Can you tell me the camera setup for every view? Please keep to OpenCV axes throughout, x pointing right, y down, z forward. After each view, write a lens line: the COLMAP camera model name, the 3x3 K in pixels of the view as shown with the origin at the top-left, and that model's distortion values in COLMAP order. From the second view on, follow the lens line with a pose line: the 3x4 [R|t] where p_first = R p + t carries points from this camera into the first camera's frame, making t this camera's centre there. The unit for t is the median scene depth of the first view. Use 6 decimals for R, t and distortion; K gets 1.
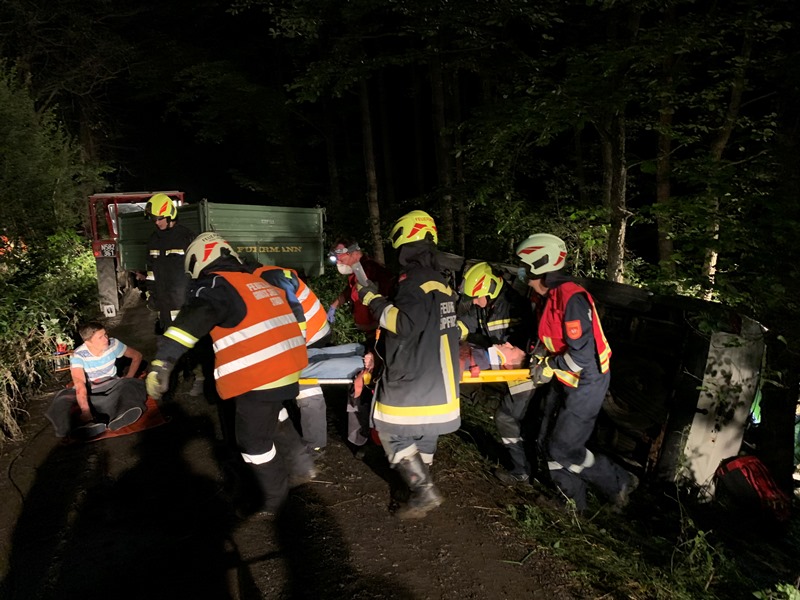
lens RADIAL K [[722.9, 0, 400.0], [0, 722.9, 300.0], [0, 0, 1]] dist [-0.061298, 0.016483]
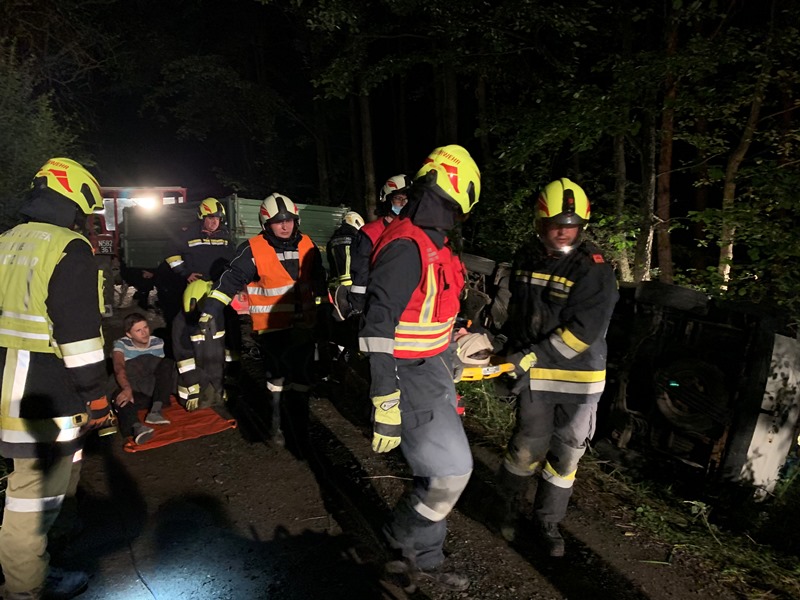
lens RADIAL K [[722.9, 0, 400.0], [0, 722.9, 300.0], [0, 0, 1]] dist [-0.061298, 0.016483]
pose [[0.994324, 0.014729, 0.105372, -0.153919], [-0.013274, 0.999807, -0.014496, 0.011689], [-0.105565, 0.013015, 0.994327, 0.028352]]
